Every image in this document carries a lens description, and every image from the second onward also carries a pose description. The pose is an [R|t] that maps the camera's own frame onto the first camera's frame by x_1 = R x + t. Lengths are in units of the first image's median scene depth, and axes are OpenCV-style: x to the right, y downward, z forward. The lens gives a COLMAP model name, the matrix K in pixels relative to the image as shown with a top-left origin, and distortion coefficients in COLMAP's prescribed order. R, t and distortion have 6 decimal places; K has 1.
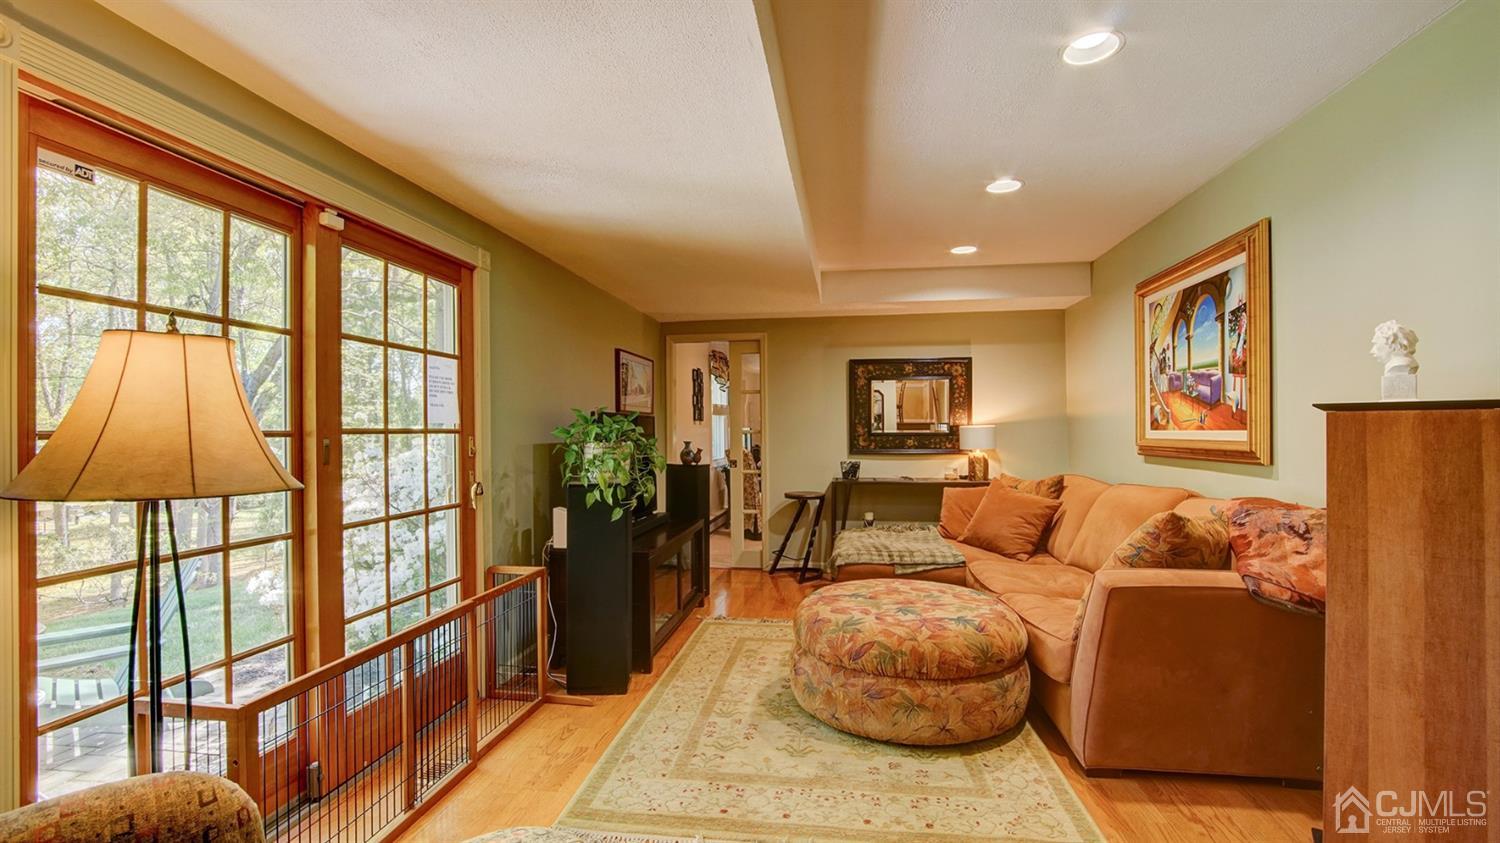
lens RADIAL K [[678.0, 0, 742.4], [0, 678.0, 424.2], [0, 0, 1]] dist [-0.030124, 0.007438]
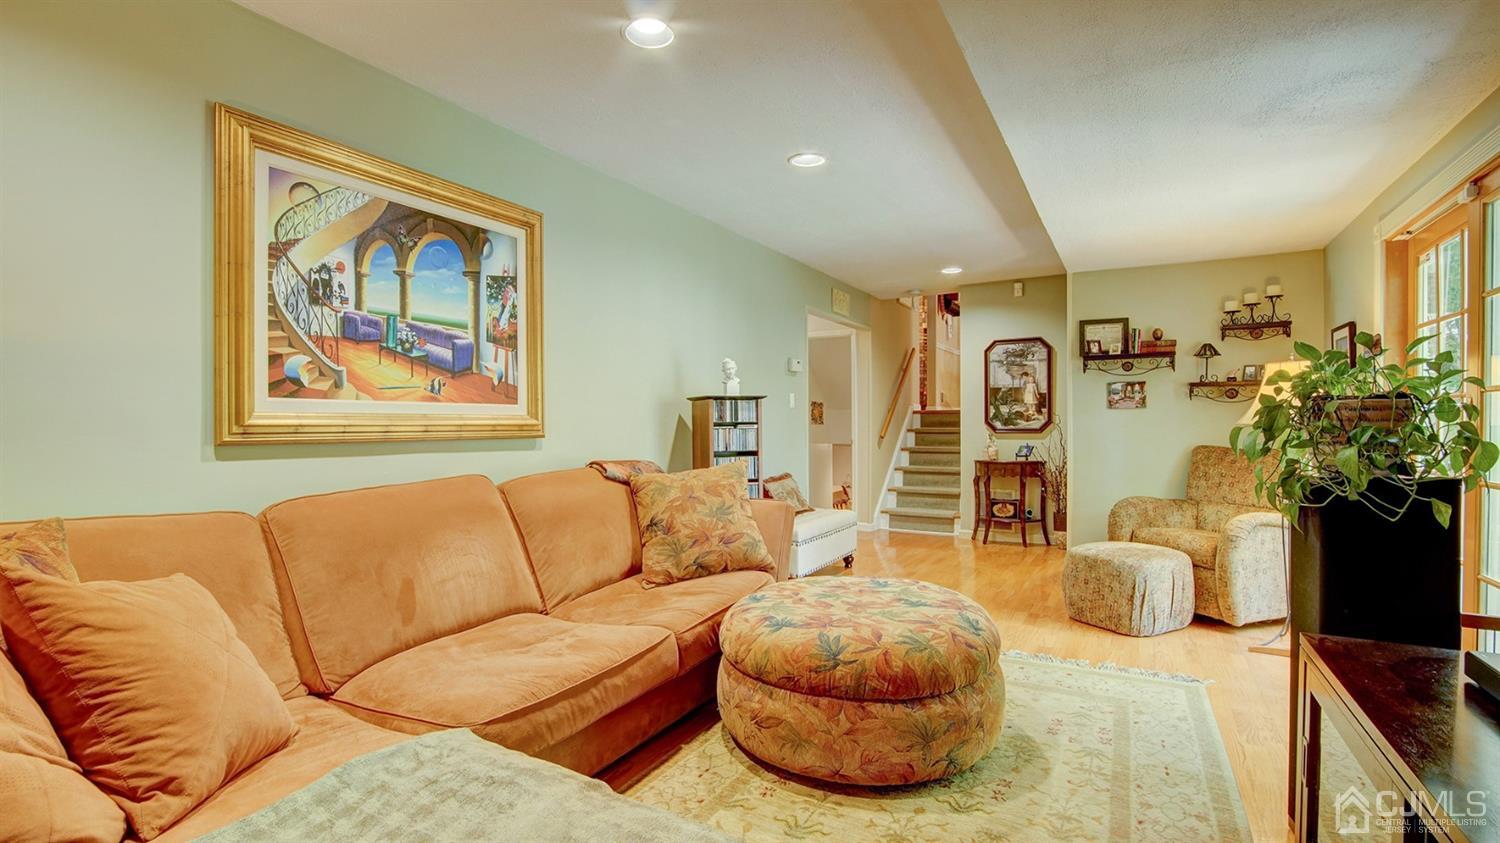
lens RADIAL K [[678.0, 0, 742.4], [0, 678.0, 424.2], [0, 0, 1]] dist [-0.030124, 0.007438]
pose [[-0.929222, 0.005419, 0.369481, 0.060008], [0.001748, 0.999946, -0.010270, 0.048174], [-0.369517, -0.008897, -0.929182, 1.755703]]
